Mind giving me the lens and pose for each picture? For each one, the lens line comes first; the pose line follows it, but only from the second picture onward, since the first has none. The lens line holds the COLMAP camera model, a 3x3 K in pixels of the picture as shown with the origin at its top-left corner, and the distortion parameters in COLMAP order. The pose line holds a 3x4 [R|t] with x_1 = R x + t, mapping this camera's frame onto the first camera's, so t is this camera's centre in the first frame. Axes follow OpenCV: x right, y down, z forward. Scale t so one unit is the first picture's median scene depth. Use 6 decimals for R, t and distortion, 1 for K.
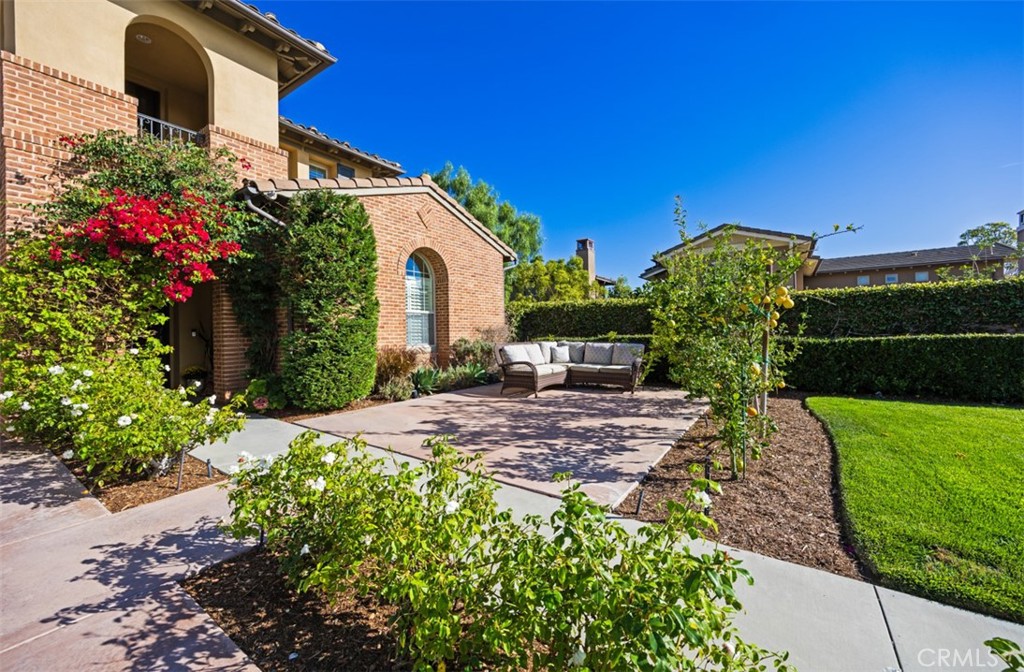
lens RADIAL K [[401.5, 0, 513.4], [0, 401.5, 333.1], [0, 0, 1]] dist [0.002017, -0.000129]
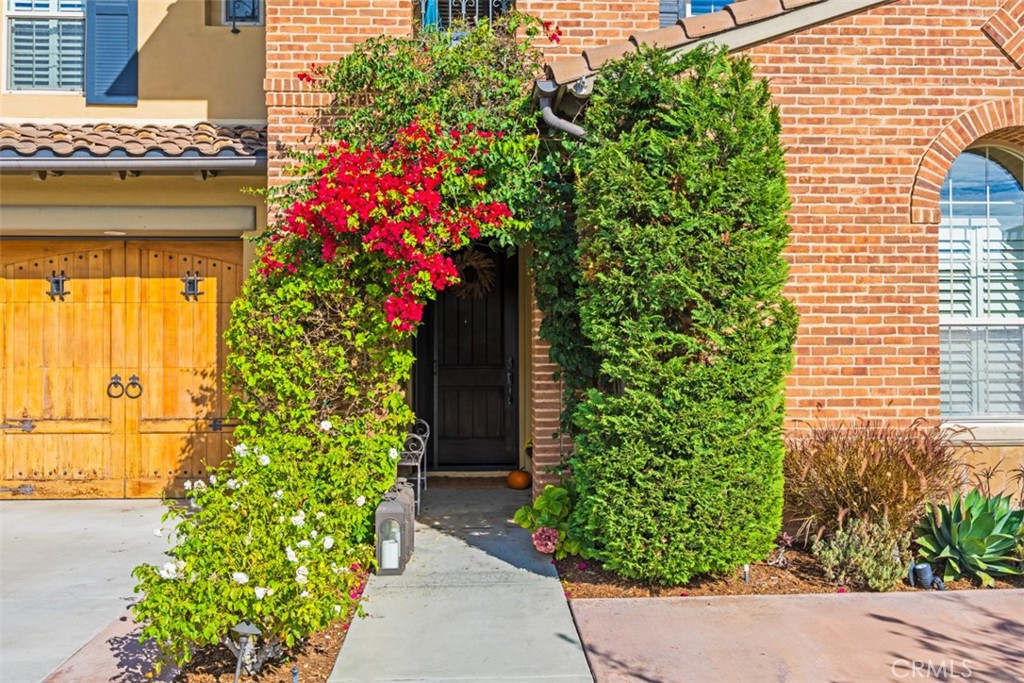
lens RADIAL K [[929.8, 0, 512.0], [0, 929.8, 341.5], [0, 0, 1]] dist [-0.002151, 0.000784]
pose [[0.609929, 0.005545, -0.792437, 0.210364], [-0.000333, 0.999977, 0.006740, -0.066051], [0.792456, -0.003847, 0.609917, 0.319236]]
